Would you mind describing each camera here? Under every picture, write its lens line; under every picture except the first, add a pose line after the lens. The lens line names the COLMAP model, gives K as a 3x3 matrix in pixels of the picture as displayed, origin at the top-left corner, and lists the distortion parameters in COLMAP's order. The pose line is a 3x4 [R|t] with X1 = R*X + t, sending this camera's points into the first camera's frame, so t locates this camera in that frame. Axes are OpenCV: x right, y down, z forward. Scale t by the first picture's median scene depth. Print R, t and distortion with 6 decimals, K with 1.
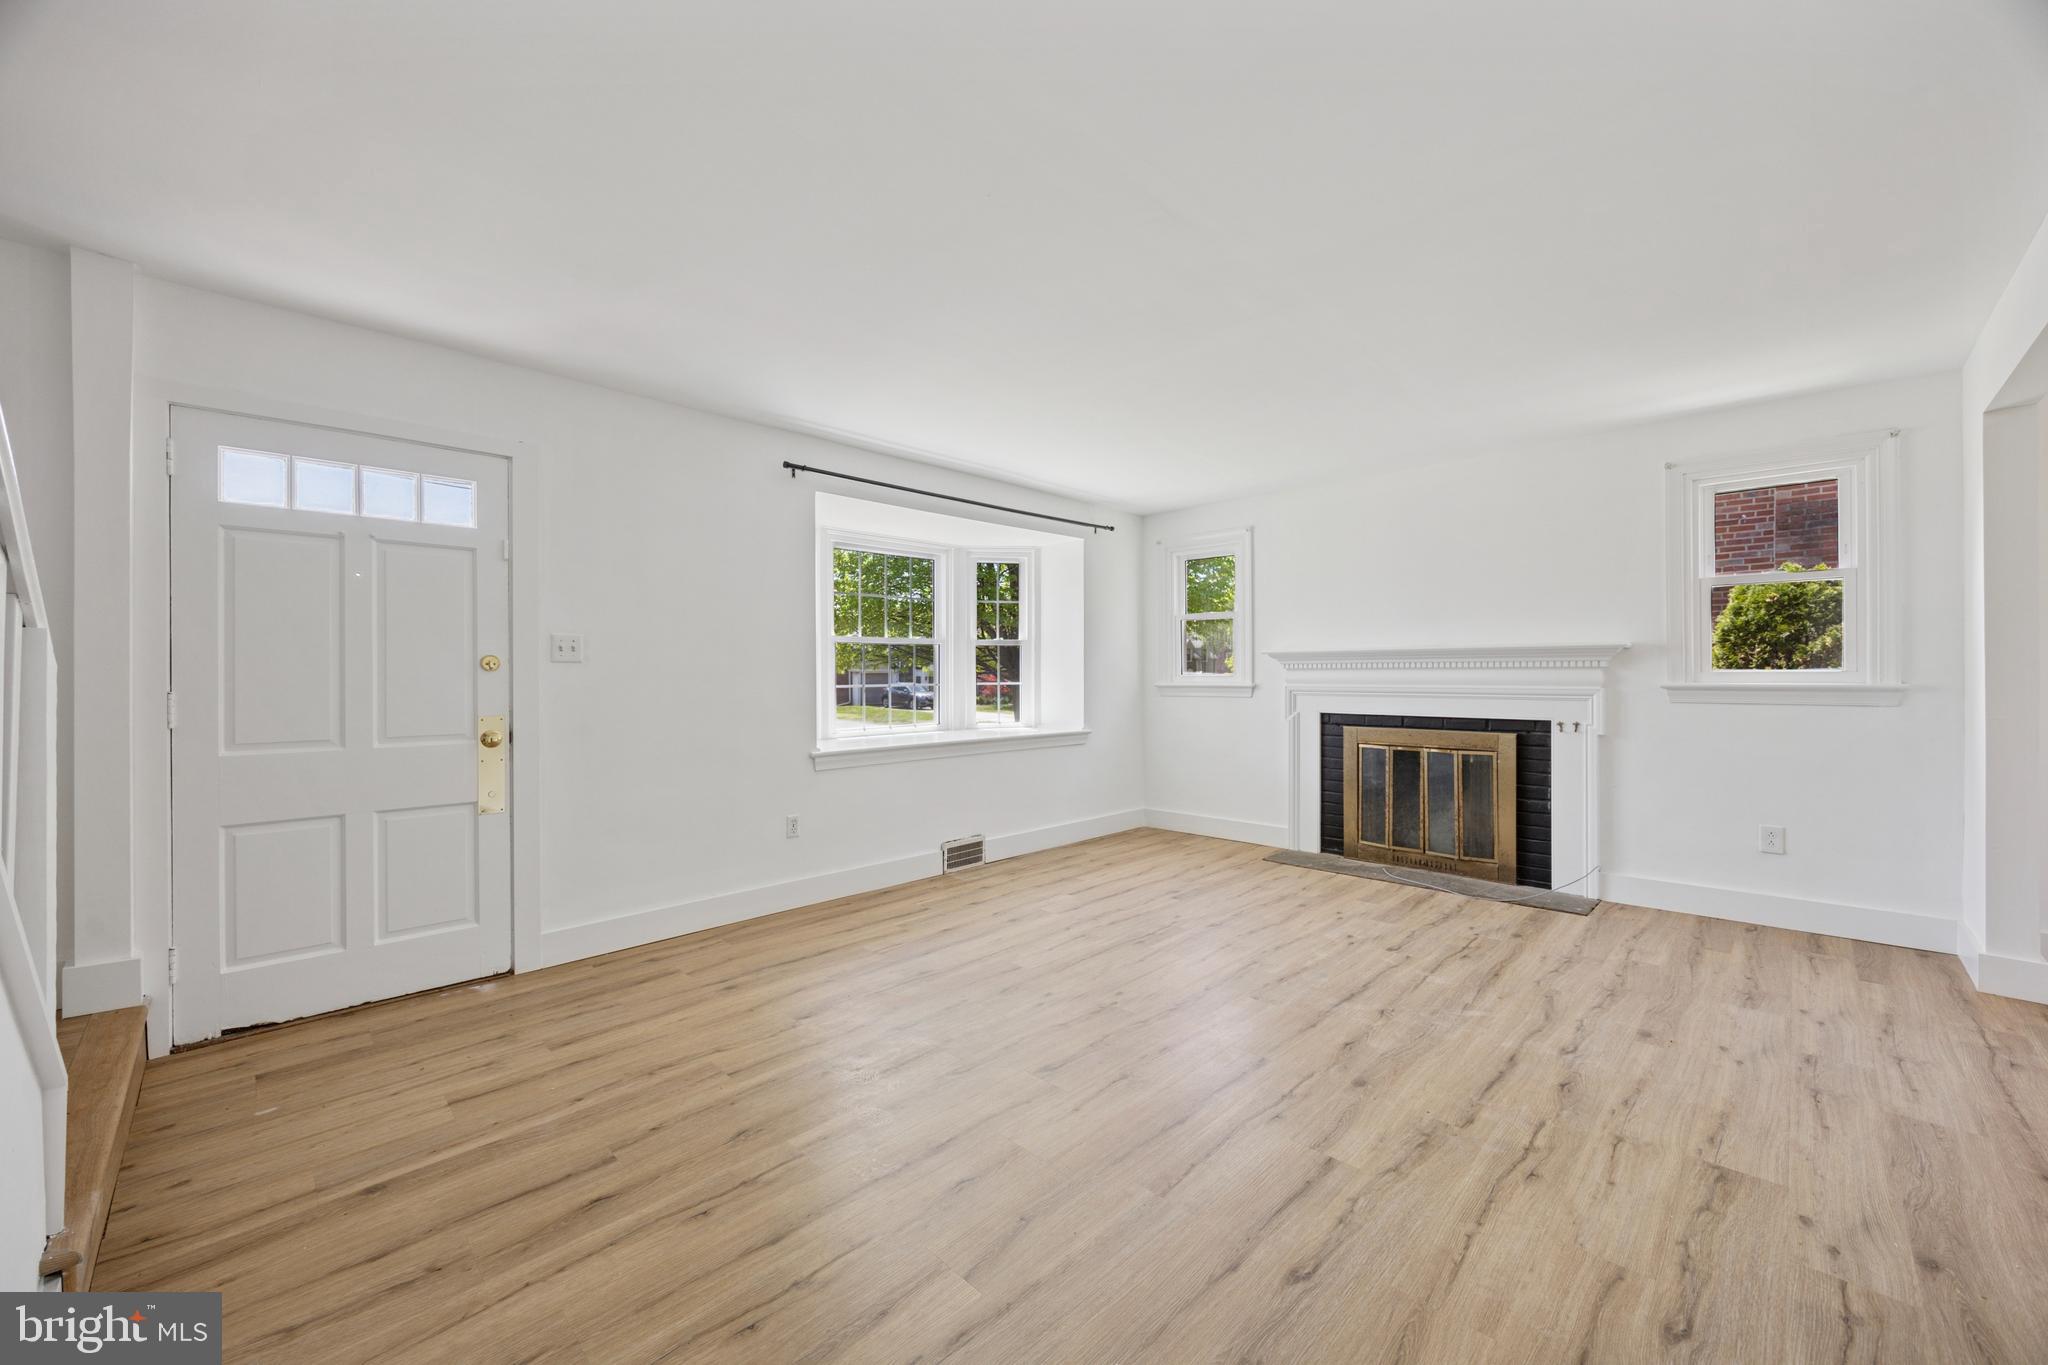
lens RADIAL K [[797.3, 0, 1026.9], [0, 797.3, 676.5], [0, 0, 1]] dist [0.000791, 0.000318]
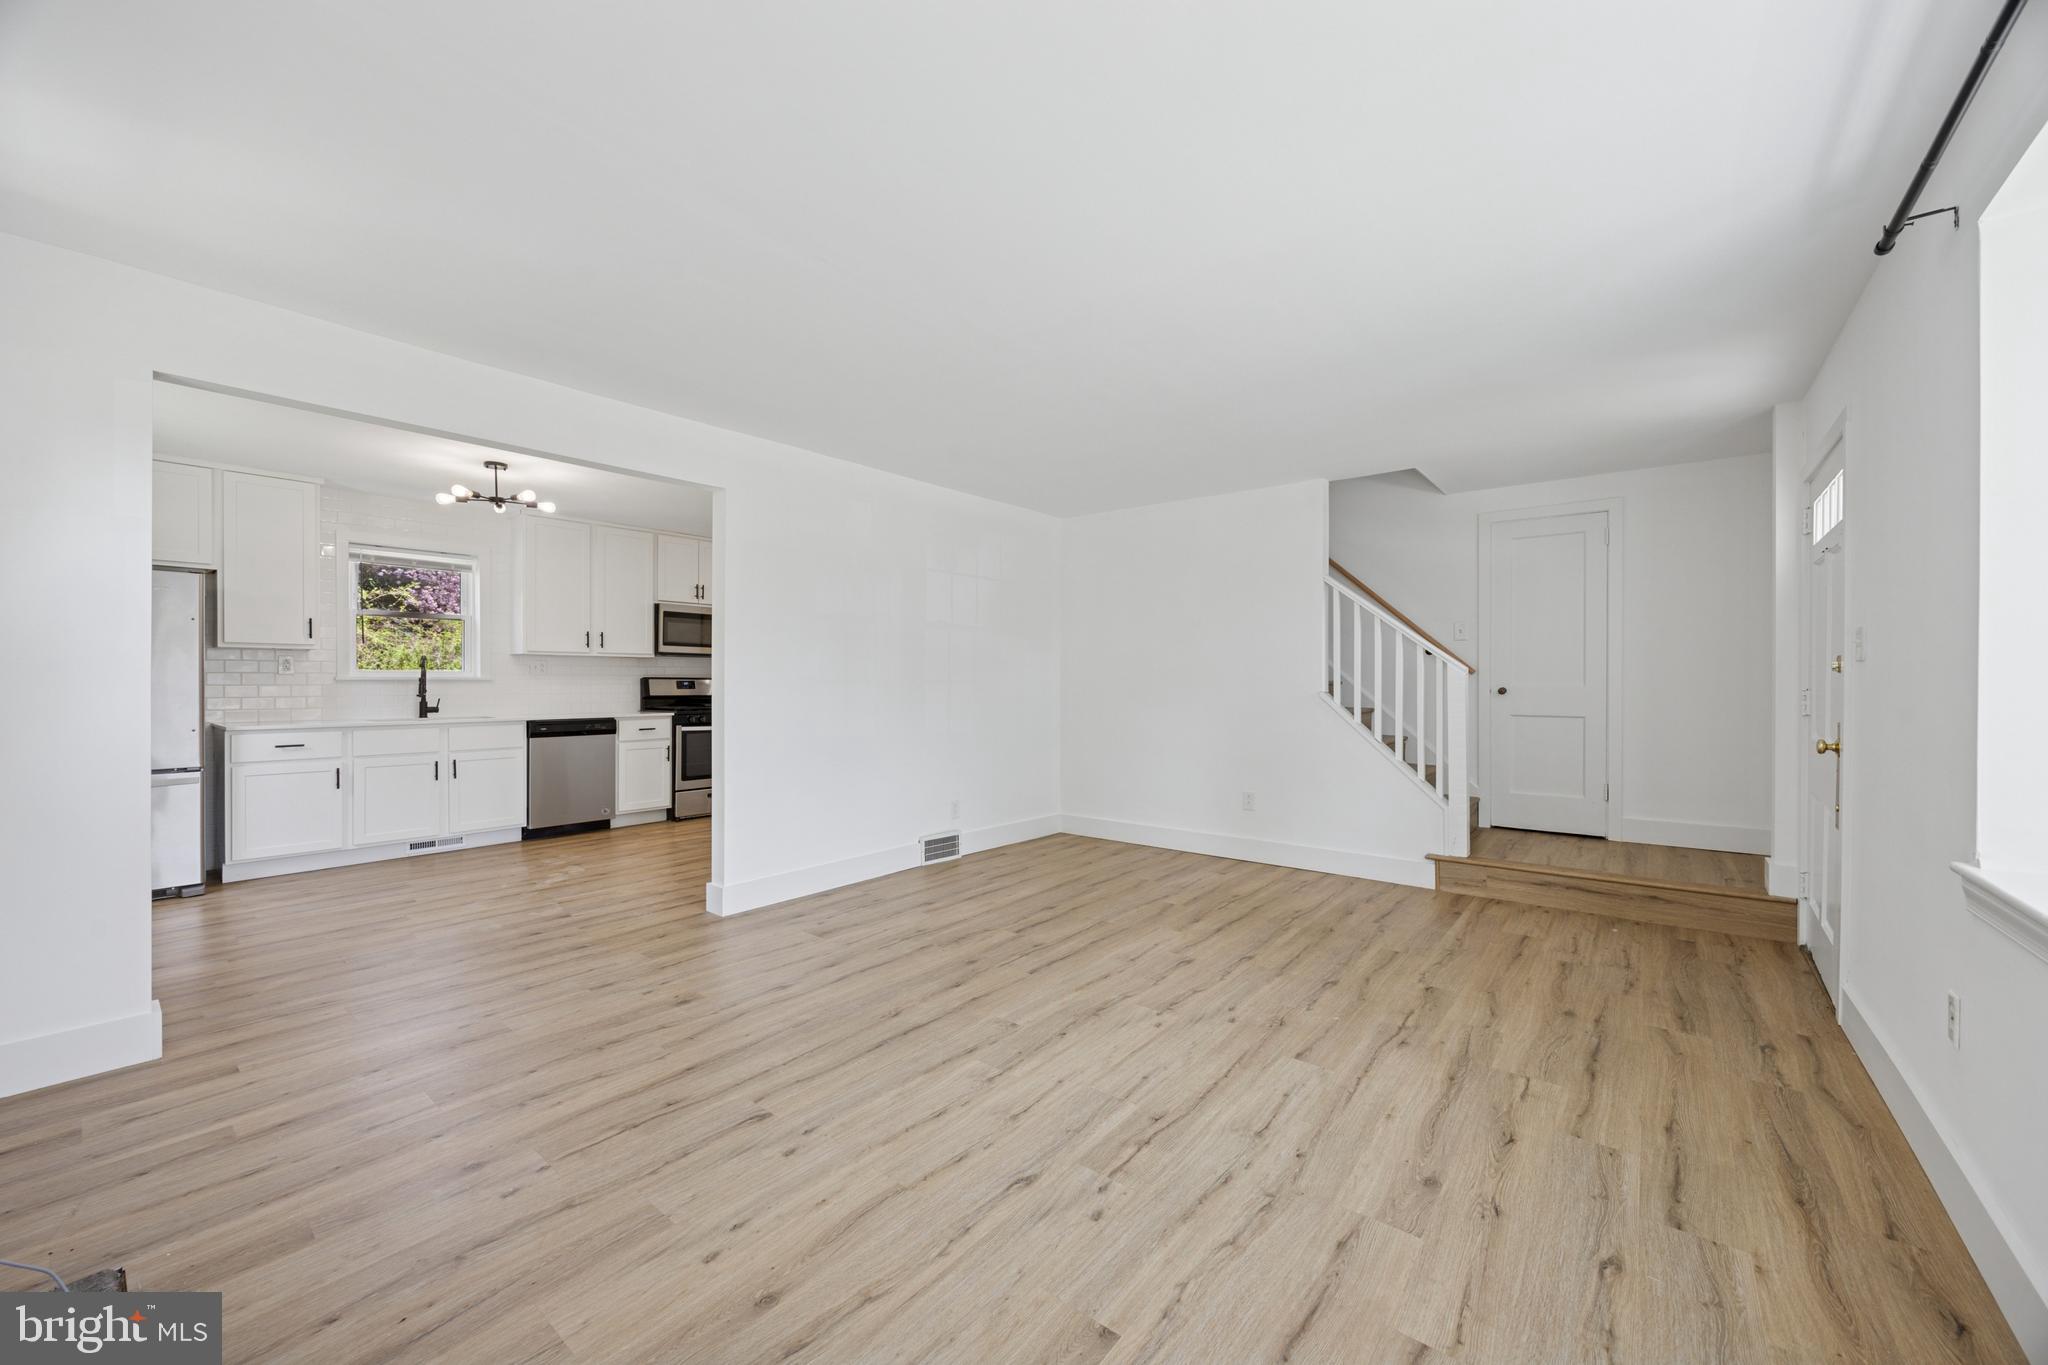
lens RADIAL K [[797.3, 0, 1034.4], [0, 797.3, 684.7], [0, 0, 1]] dist [0.000791, 0.000318]
pose [[-0.993746, 0.003746, -0.111599, 0.344295], [0.002839, 0.999962, 0.008289, -0.003122], [0.111626, 0.007920, -0.993719, 1.817117]]
